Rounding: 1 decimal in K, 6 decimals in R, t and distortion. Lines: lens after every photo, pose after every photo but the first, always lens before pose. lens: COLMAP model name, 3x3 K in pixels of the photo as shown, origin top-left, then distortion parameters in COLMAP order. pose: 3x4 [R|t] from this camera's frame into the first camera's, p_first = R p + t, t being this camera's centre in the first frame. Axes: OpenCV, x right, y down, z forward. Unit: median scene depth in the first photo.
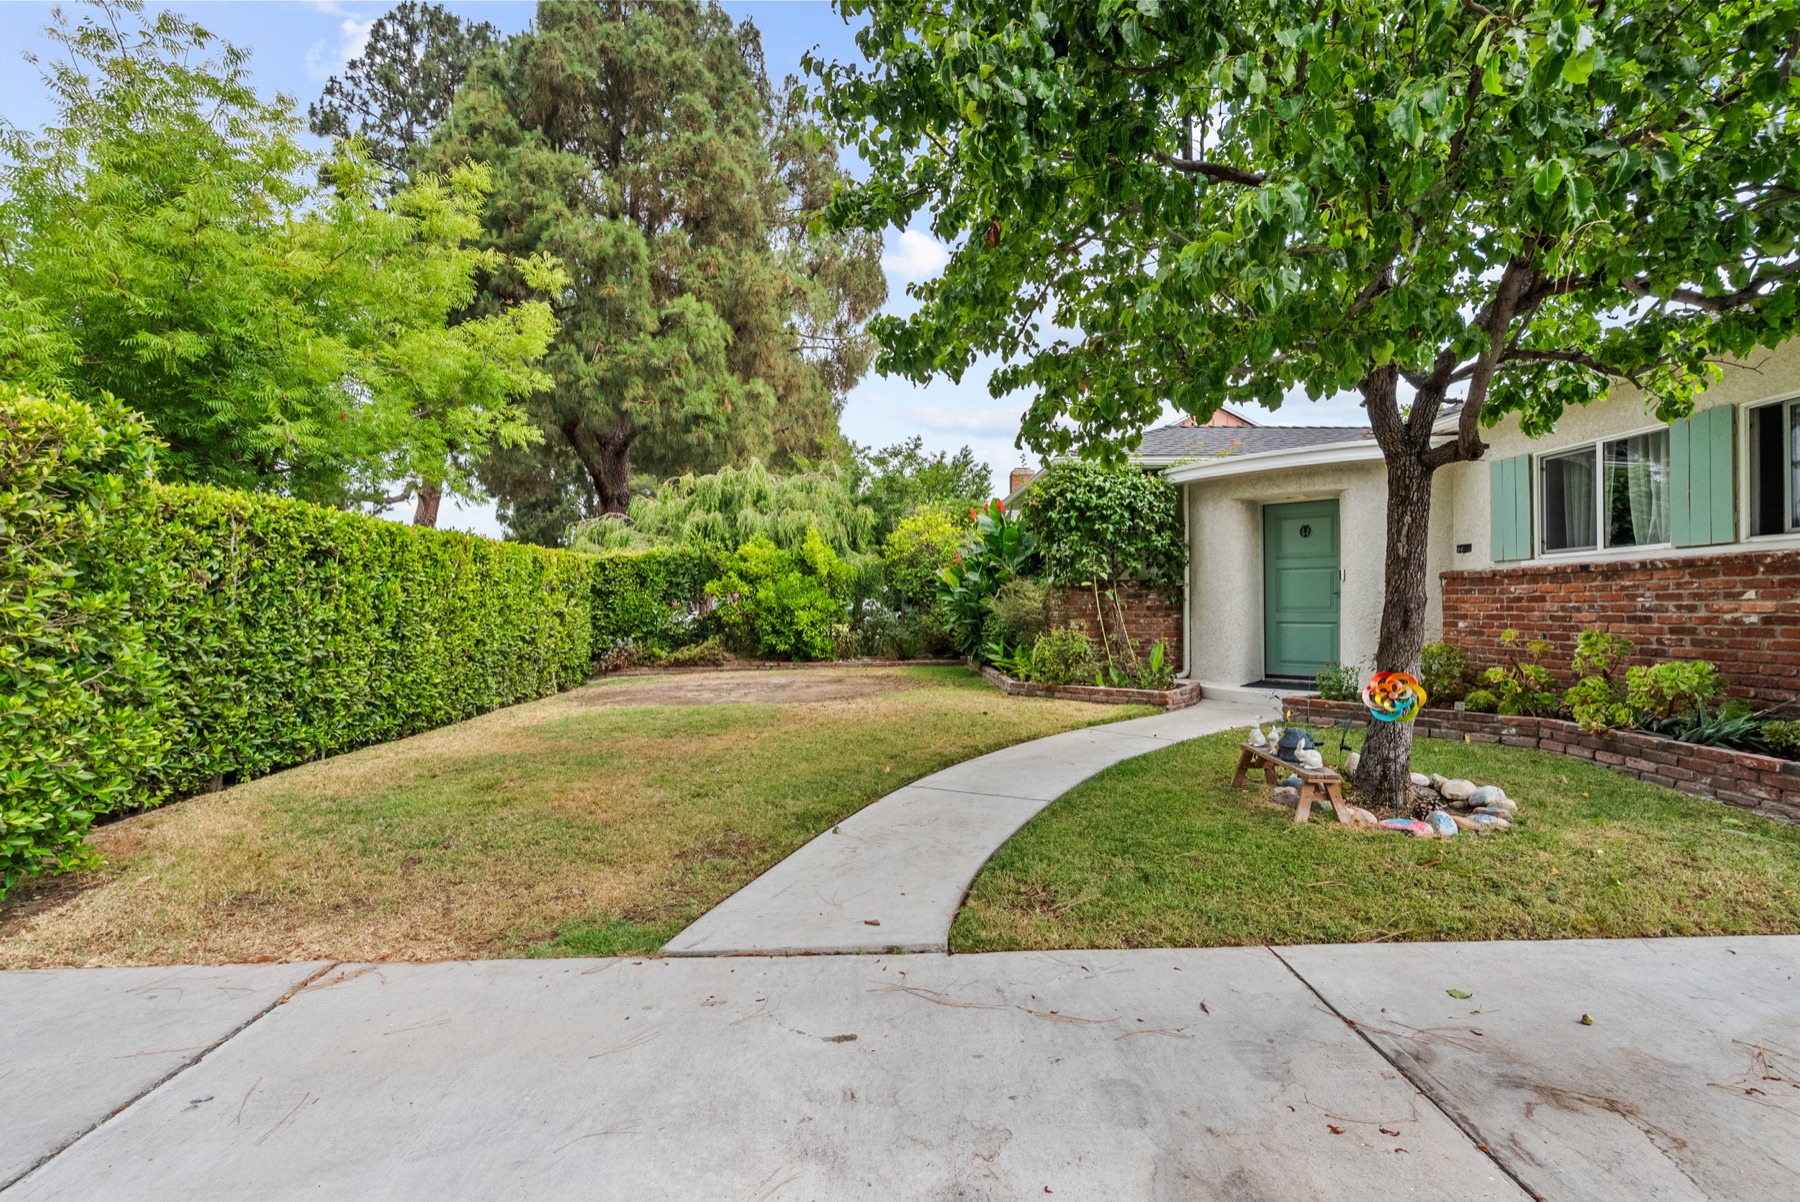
lens RADIAL K [[811.9, 0, 904.3], [0, 811.9, 604.4], [0, 0, 1]] dist [-0.005531, 0.002827]
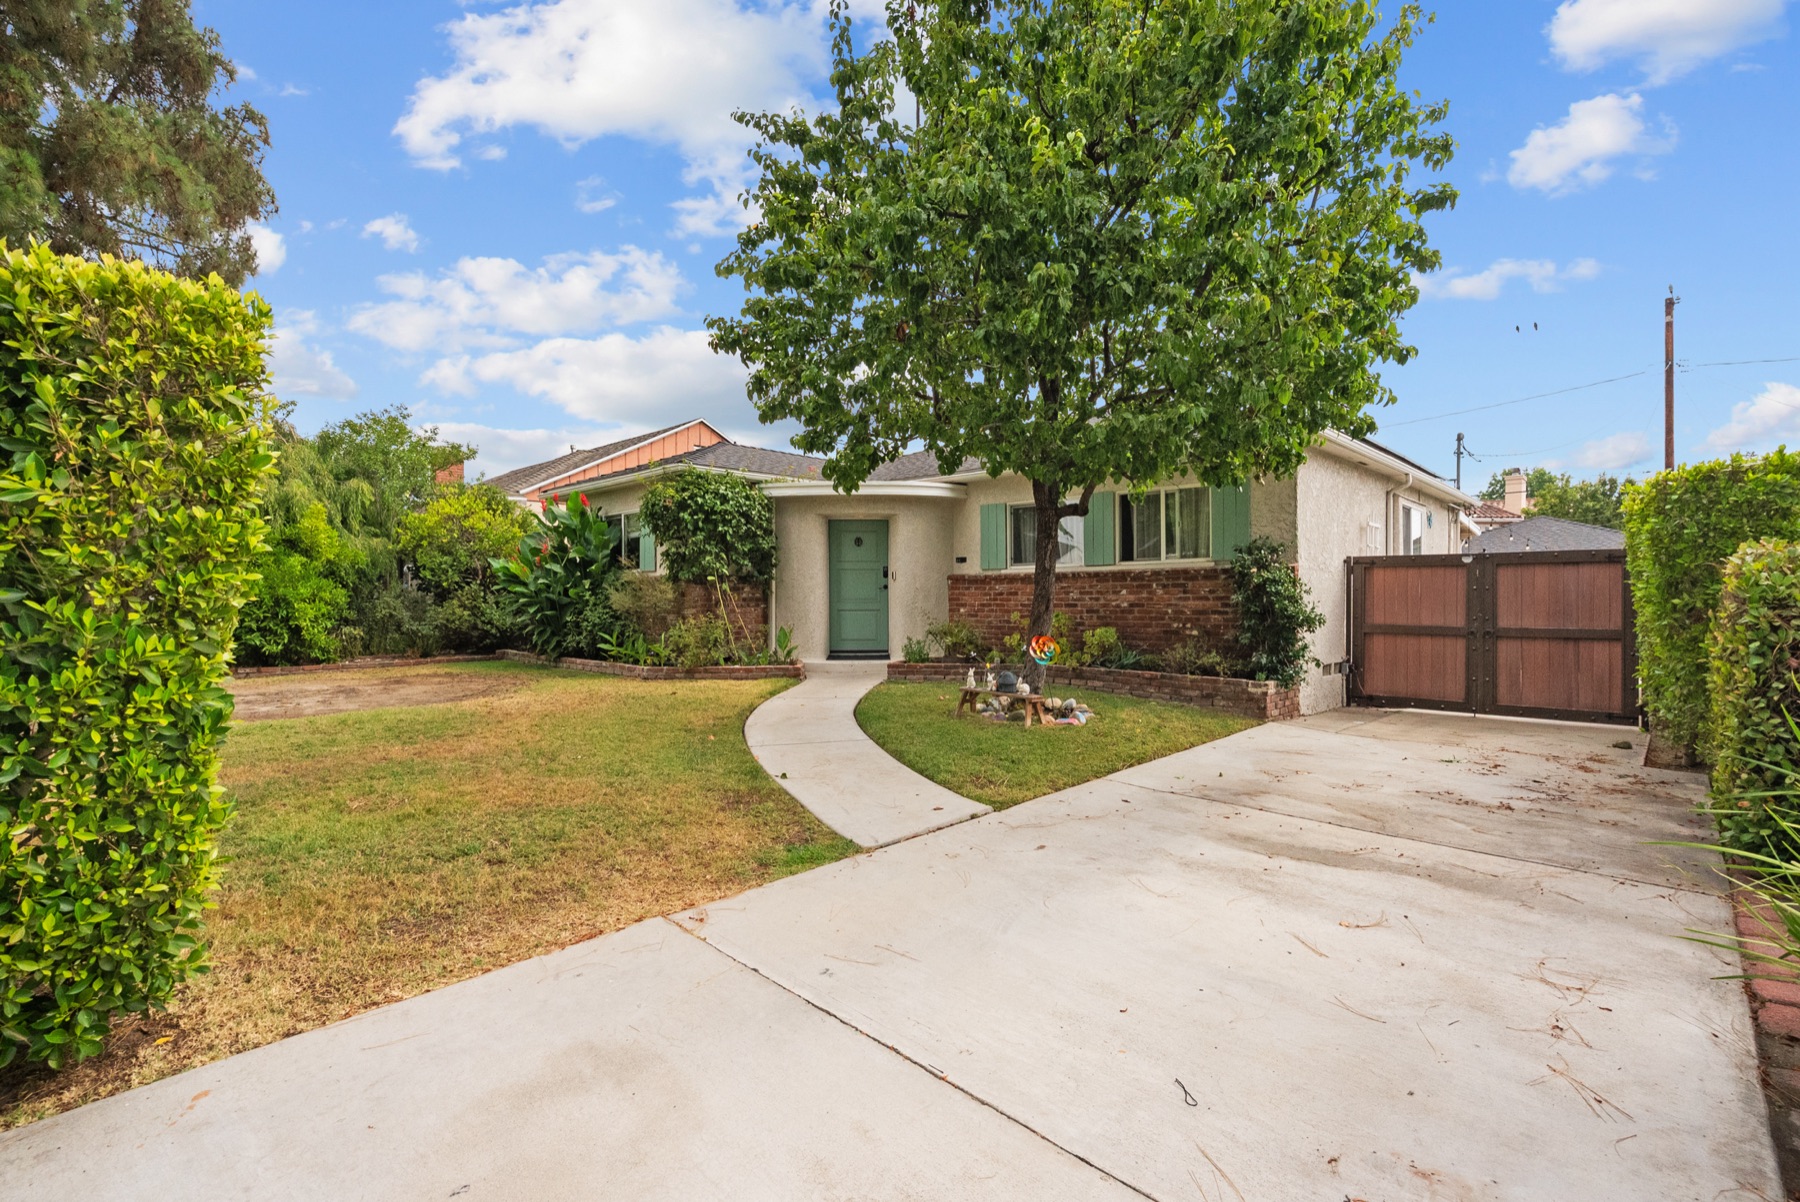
lens RADIAL K [[811.9, 0, 894.7], [0, 811.9, 603.4], [0, 0, 1]] dist [-0.005531, 0.002827]
pose [[0.718287, -0.003738, 0.695737, -0.390860], [-0.002479, 0.999965, 0.007932, 0.000690], [-0.695743, -0.007422, 0.718253, -0.005750]]
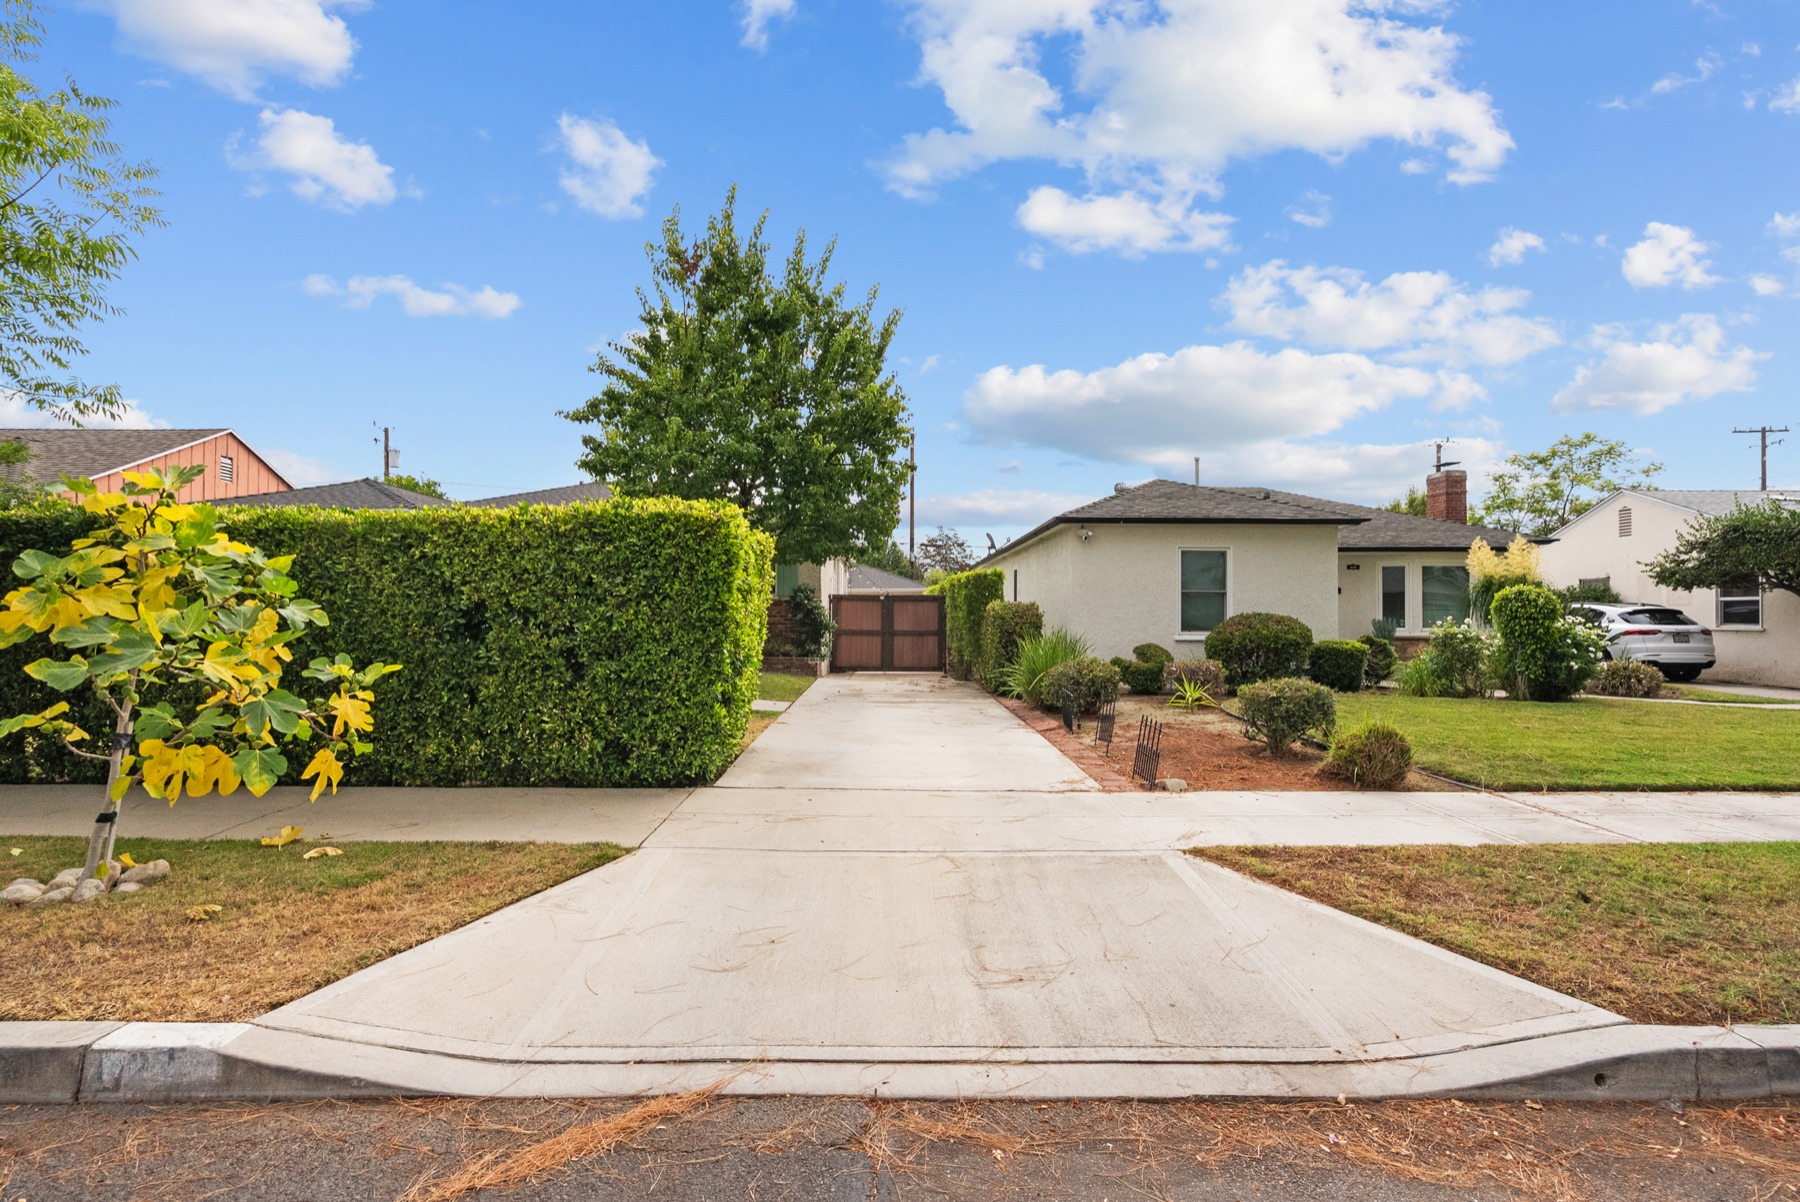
lens RADIAL K [[811.9, 0, 899.2], [0, 811.9, 607.1], [0, 0, 1]] dist [-0.005531, 0.002827]
pose [[0.025516, 0.011989, 0.999603, -0.874595], [-0.006912, 0.999906, -0.011816, 0.000845], [-0.999651, -0.006608, 0.025597, 0.066290]]
